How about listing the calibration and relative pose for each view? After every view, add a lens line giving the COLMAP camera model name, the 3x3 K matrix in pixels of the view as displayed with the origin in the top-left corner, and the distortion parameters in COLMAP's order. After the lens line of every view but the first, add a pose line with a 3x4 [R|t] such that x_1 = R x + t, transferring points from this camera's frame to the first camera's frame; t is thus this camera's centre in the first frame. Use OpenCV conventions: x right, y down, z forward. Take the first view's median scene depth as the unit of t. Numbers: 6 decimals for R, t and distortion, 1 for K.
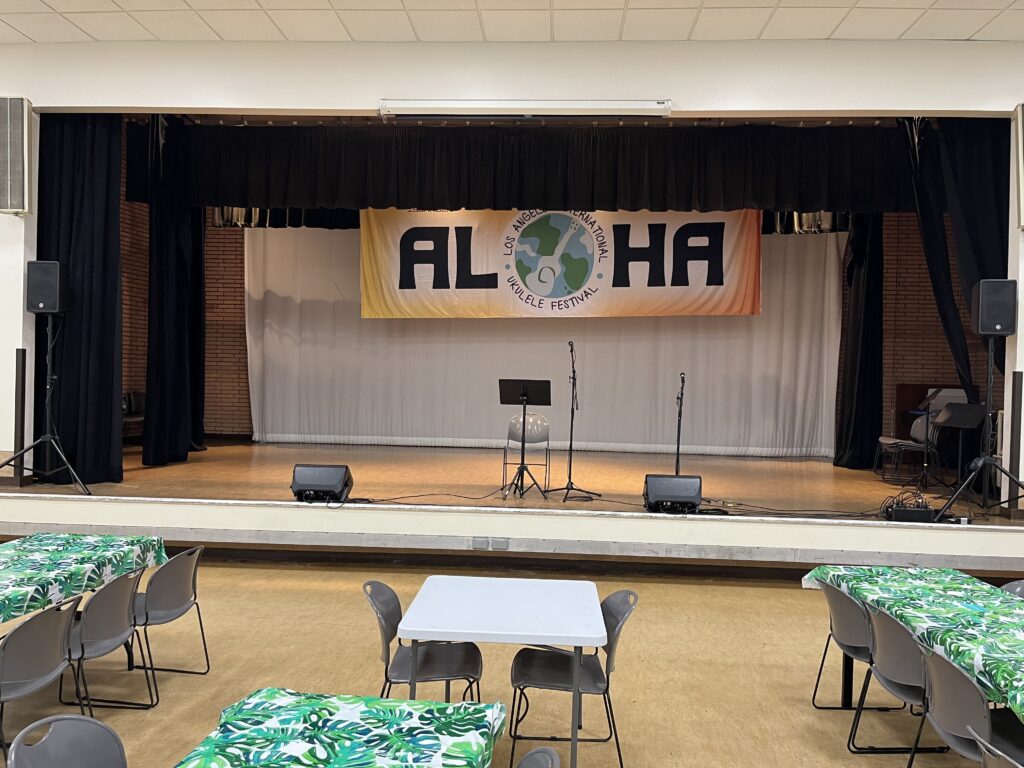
lens RADIAL K [[778.6, 0, 511.9], [0, 778.6, 389.0], [0, 0, 1]] dist [-0.015635, -0.020044]
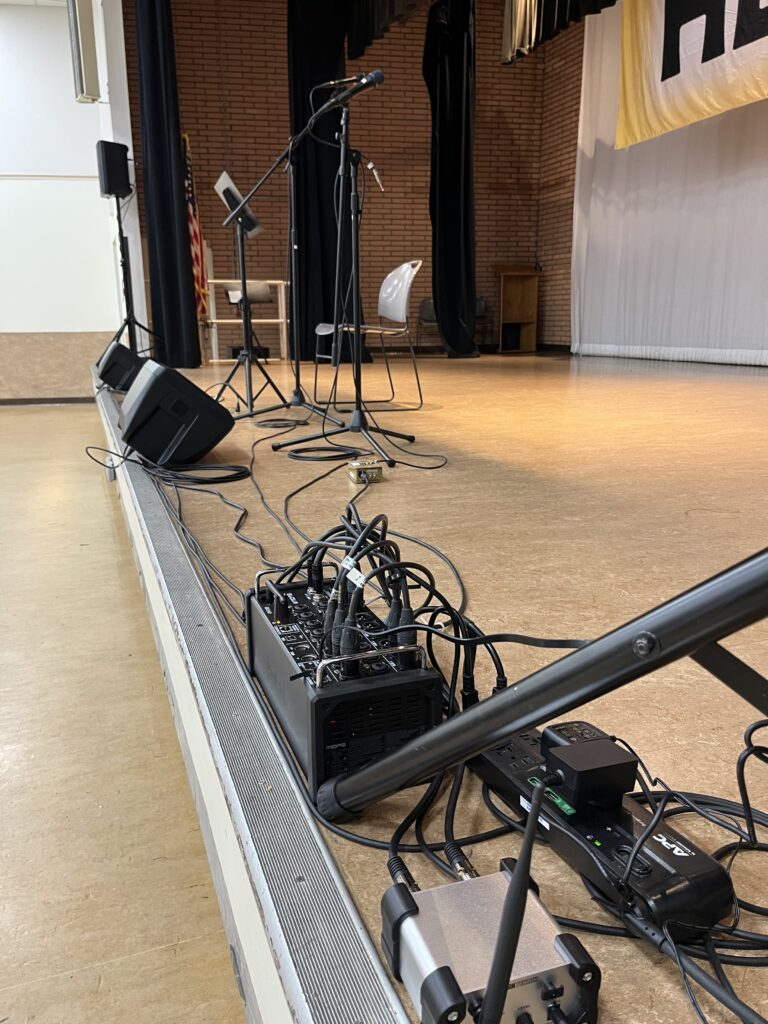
lens RADIAL K [[778.6, 0, 382.1], [0, 778.6, 510.2], [0, 0, 1]] dist [-0.015635, -0.020044]
pose [[0.397047, 0.188954, -0.898137, 0.314744], [0.028597, 0.975556, 0.217884, 0.045119], [0.917353, -0.112194, 0.381938, 0.515514]]
